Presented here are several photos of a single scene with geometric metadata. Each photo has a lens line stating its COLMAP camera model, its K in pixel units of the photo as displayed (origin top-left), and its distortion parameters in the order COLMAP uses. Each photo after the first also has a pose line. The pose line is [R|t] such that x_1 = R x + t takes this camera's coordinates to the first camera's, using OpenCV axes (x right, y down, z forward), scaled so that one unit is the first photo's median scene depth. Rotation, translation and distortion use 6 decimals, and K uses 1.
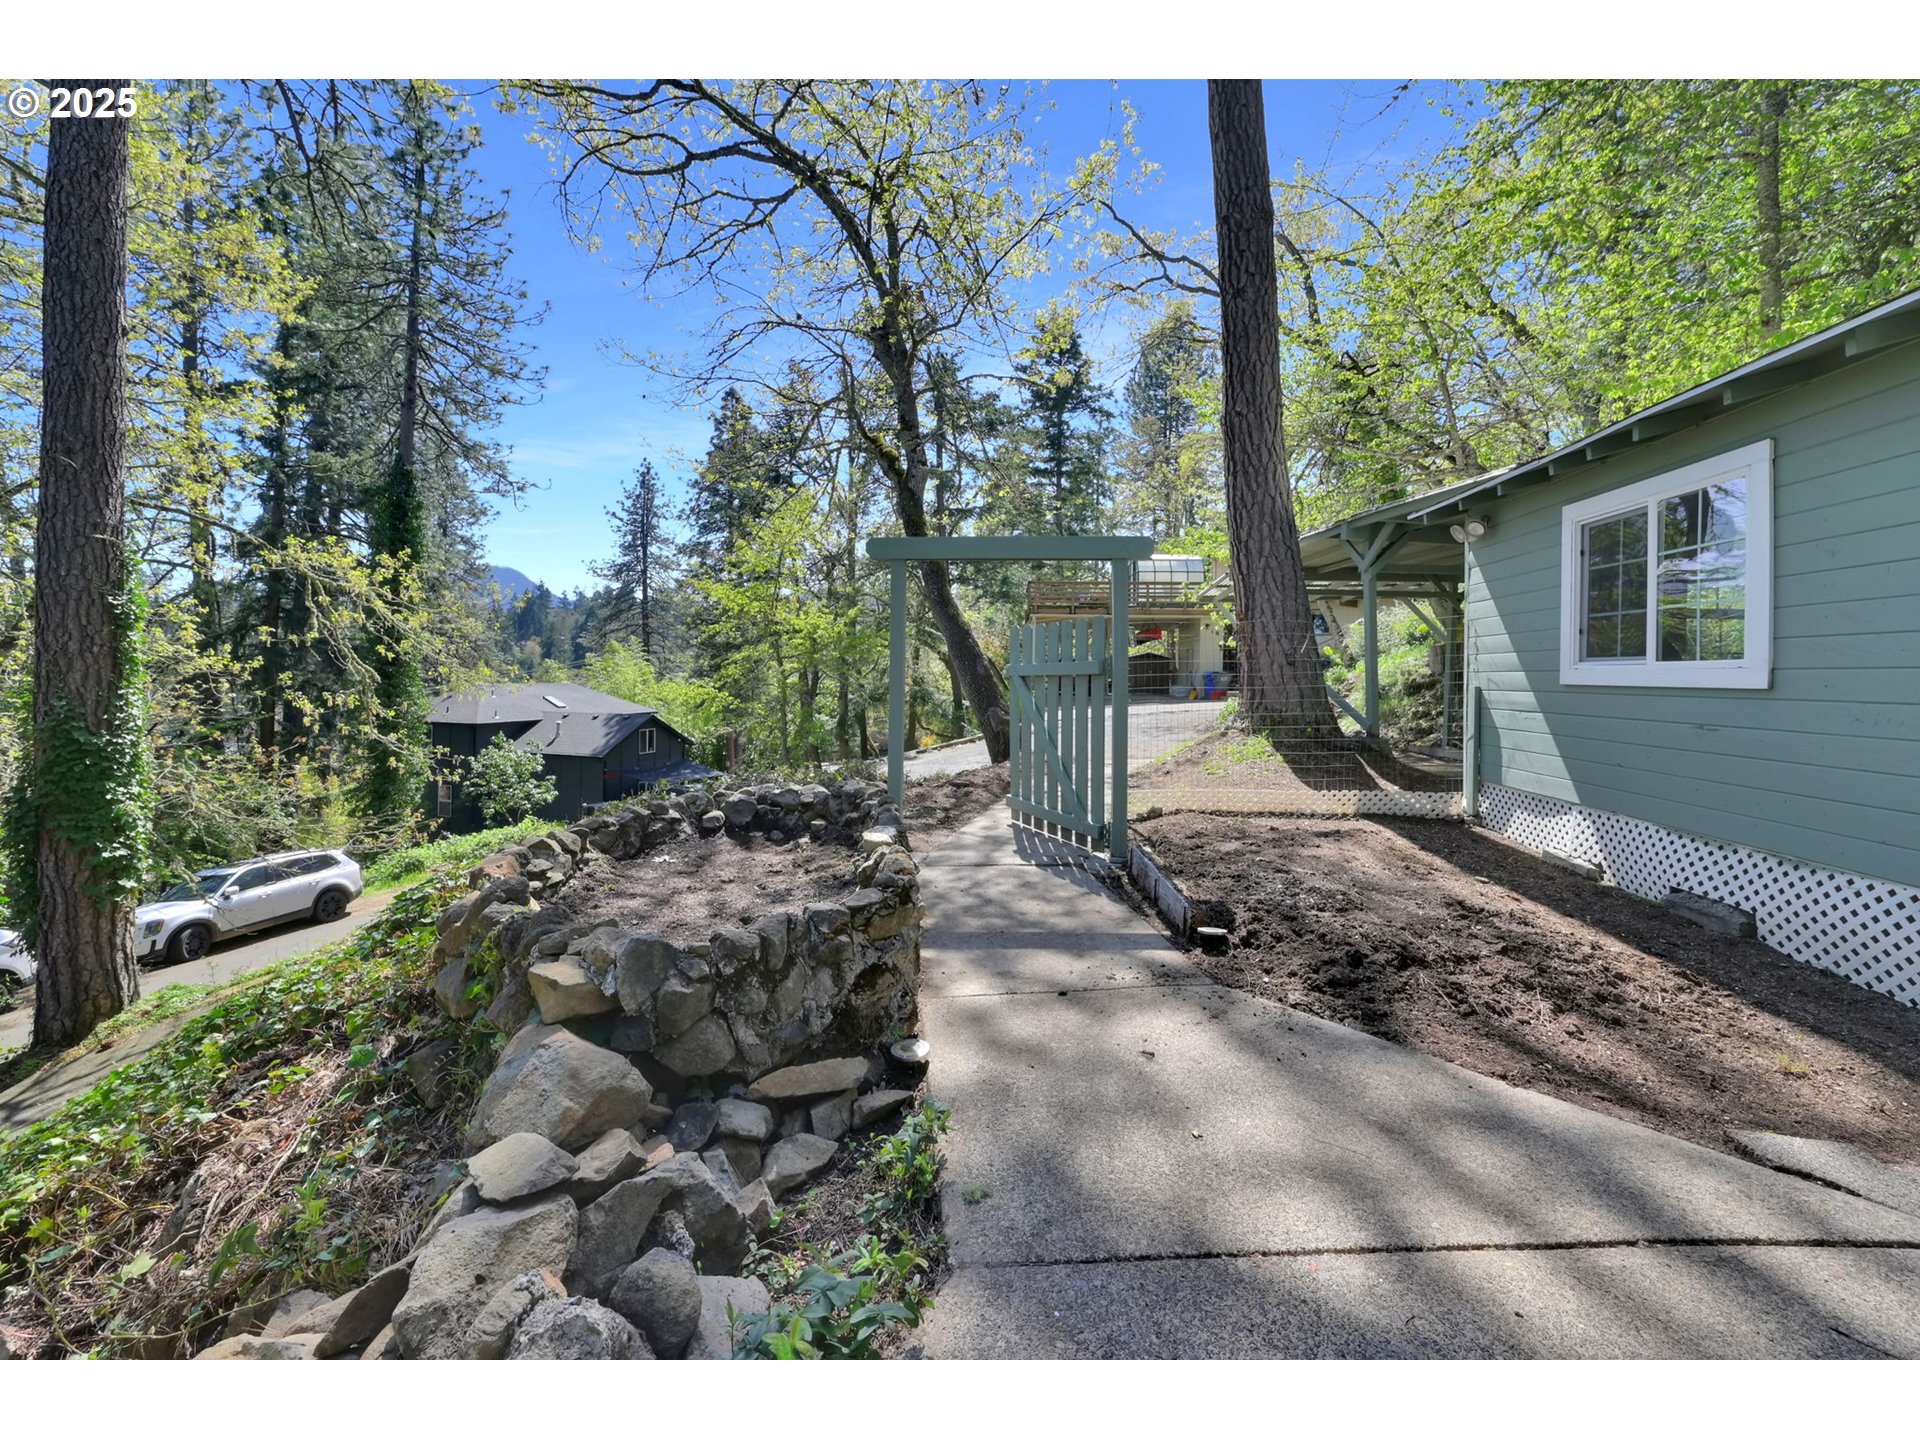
lens RADIAL K [[777.1, 0, 965.0], [0, 777.1, 683.6], [0, 0, 1]] dist [-0.000400, 0.000023]
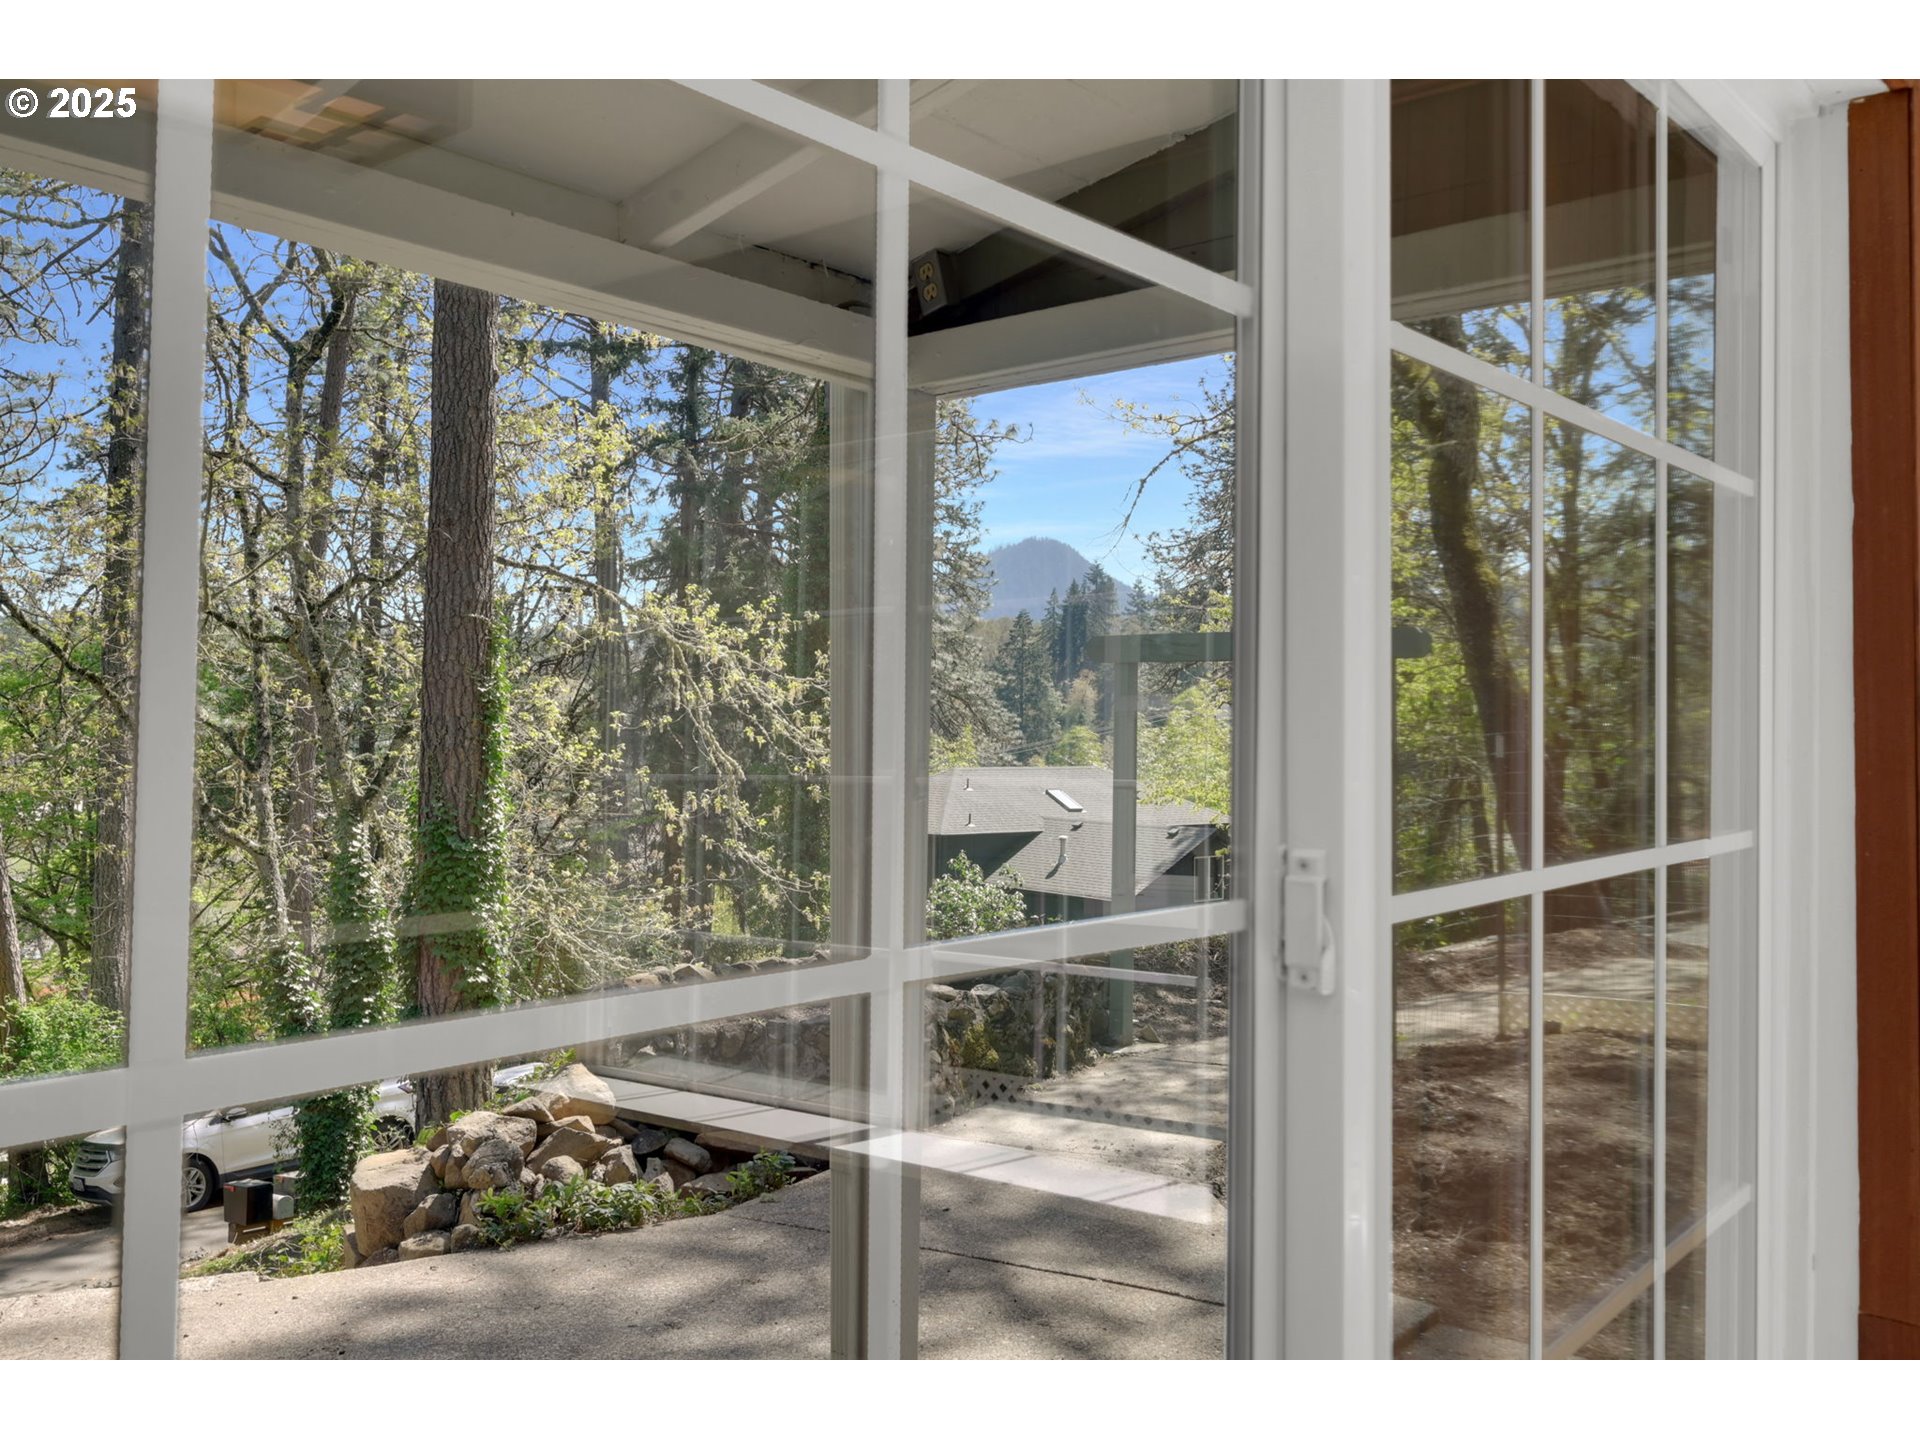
lens RADIAL K [[1678.3, 0, 960.0], [0, 1678.3, 720.0], [0, 0, 1]] dist [-0.003602, 0.000125]
pose [[0.835526, -0.003684, -0.549439, 0.293233], [-0.010215, 0.999701, -0.022236, -0.026187], [0.549356, 0.024191, 0.835238, -0.209702]]
